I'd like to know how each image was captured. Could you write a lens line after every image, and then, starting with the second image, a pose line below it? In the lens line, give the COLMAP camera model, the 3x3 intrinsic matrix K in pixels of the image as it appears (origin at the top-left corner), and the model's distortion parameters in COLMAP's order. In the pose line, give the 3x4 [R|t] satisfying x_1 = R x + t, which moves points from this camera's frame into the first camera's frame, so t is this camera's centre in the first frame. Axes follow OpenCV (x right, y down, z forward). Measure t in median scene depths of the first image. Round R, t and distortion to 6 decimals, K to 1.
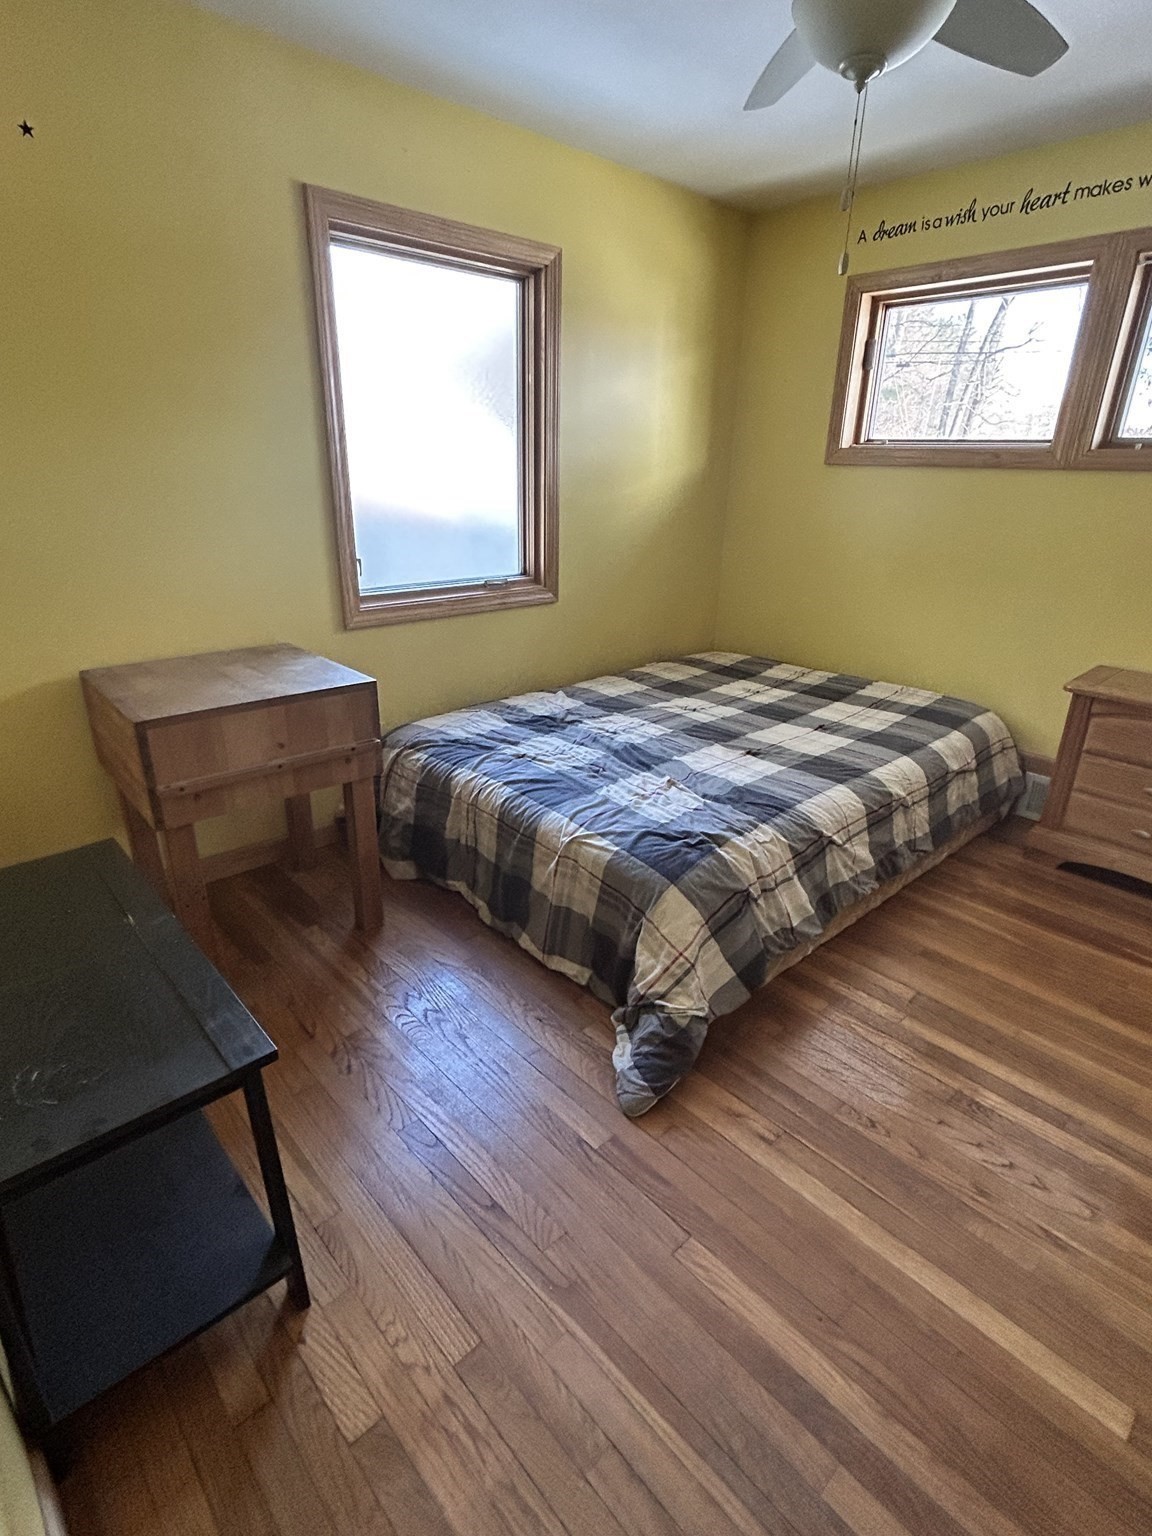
lens RADIAL K [[768.2, 0, 571.7], [0, 768.2, 770.9], [0, 0, 1]] dist [-0.000401, -0.001206]
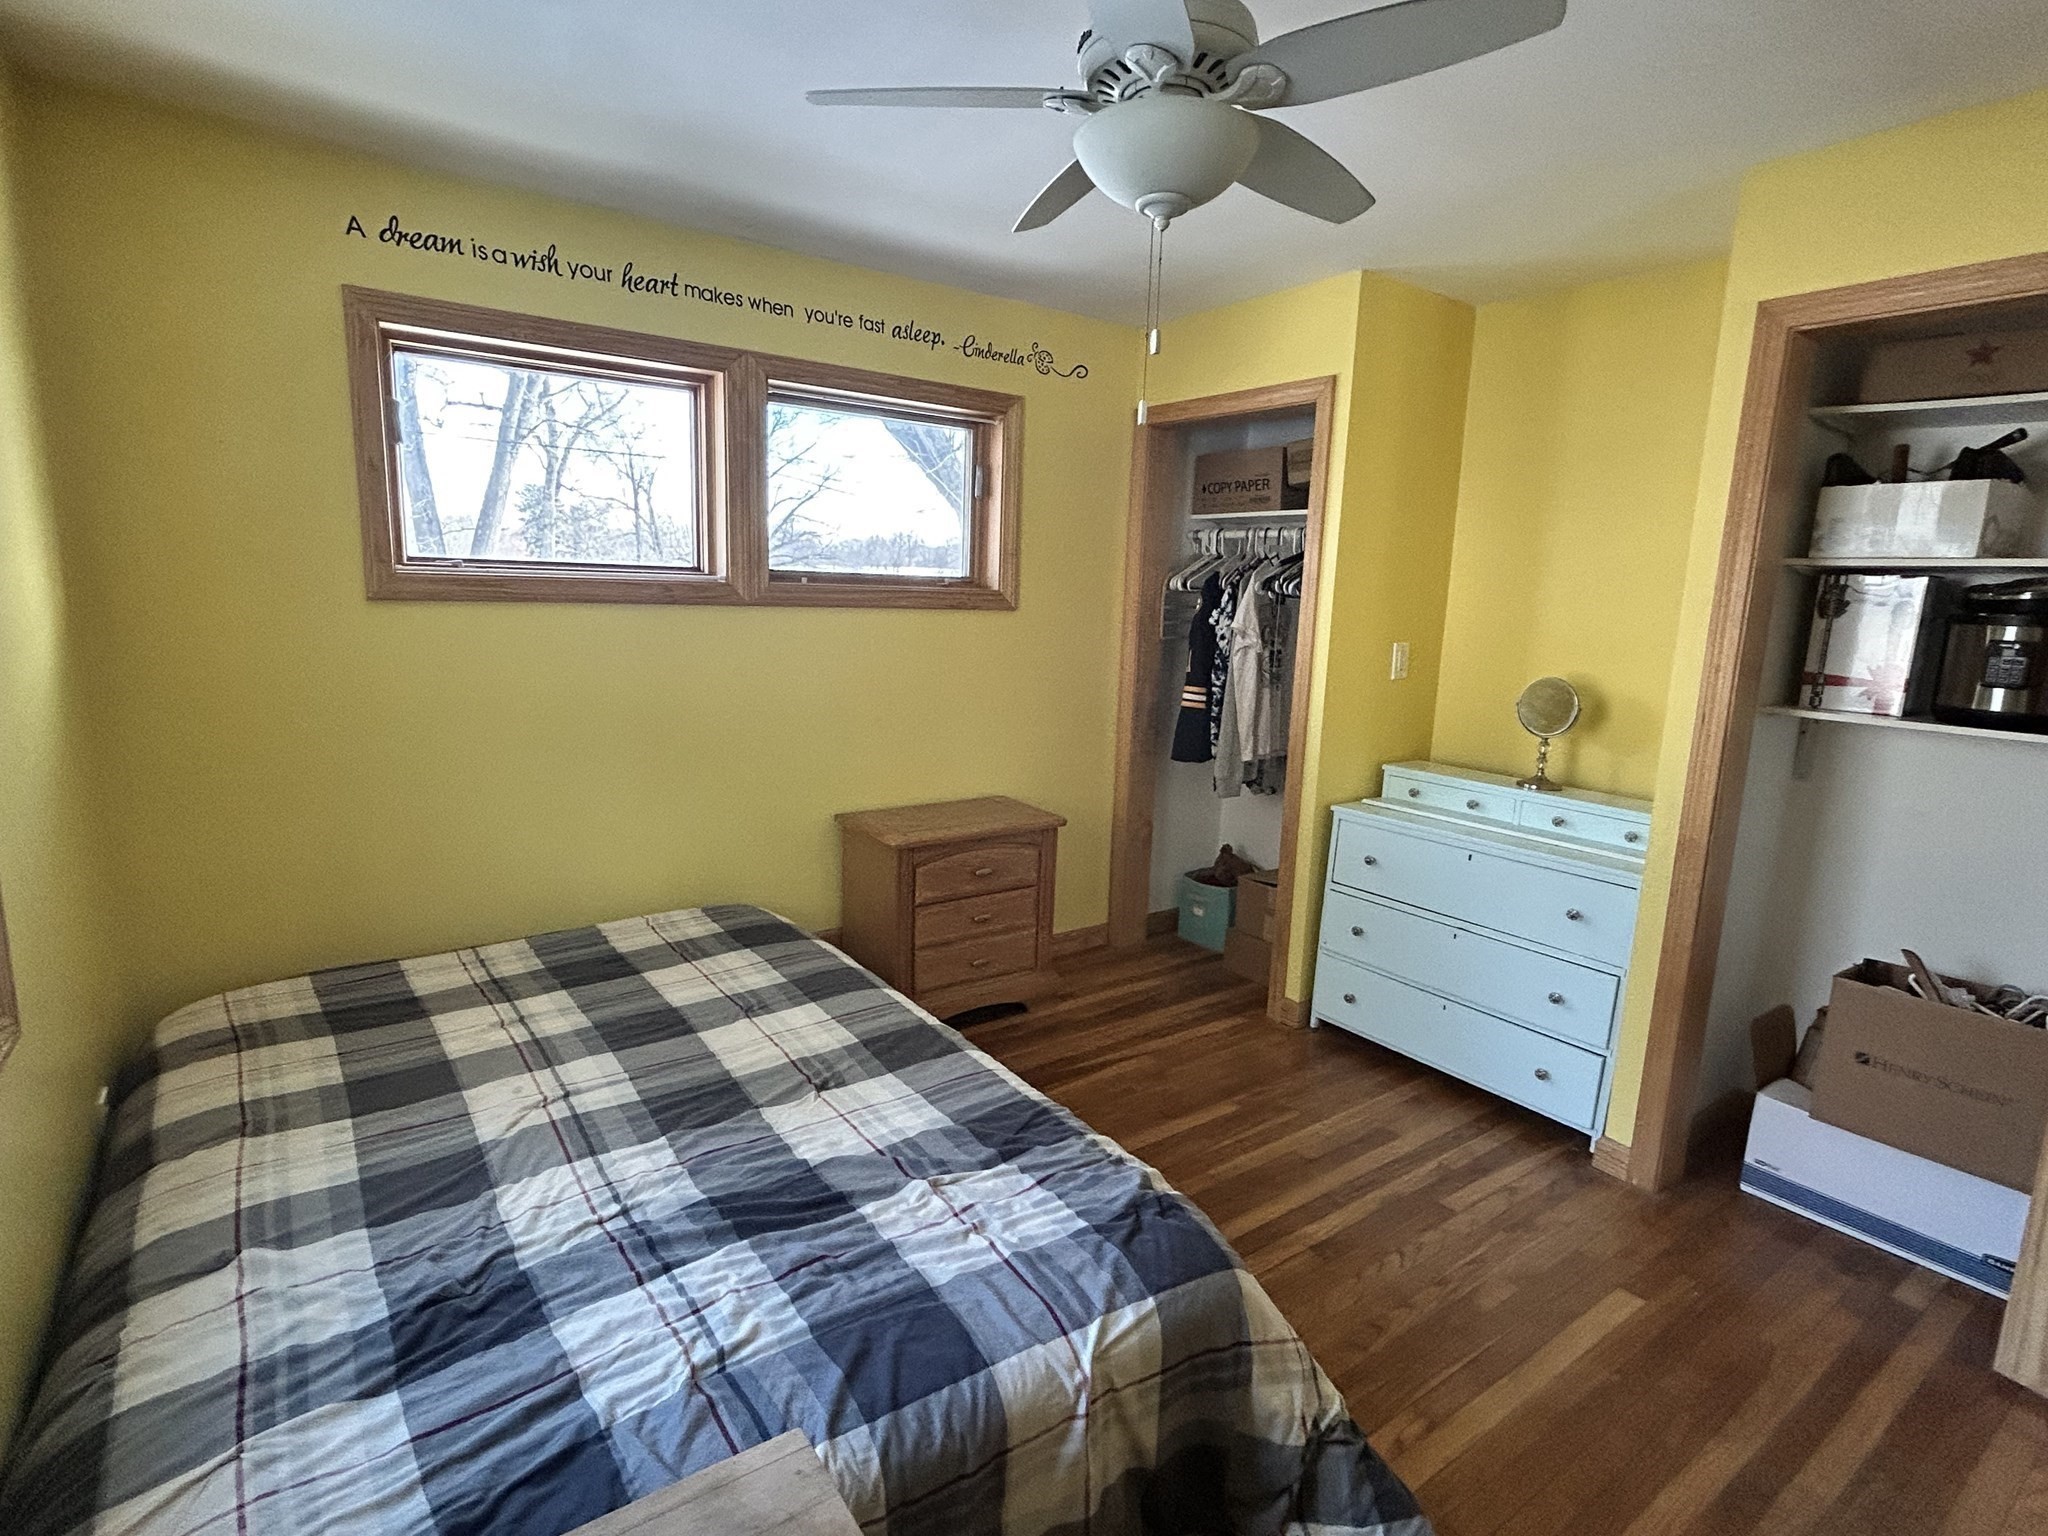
lens RADIAL K [[1024.3, 0, 1023.0], [0, 1024.3, 771.5], [0, 0, 1]] dist [-0.000401, -0.001206]
pose [[0.115313, -0.190668, 0.974858, -0.428706], [0.343291, 0.928583, 0.141010, -0.279418], [-0.932123, 0.318400, 0.172533, 0.586627]]
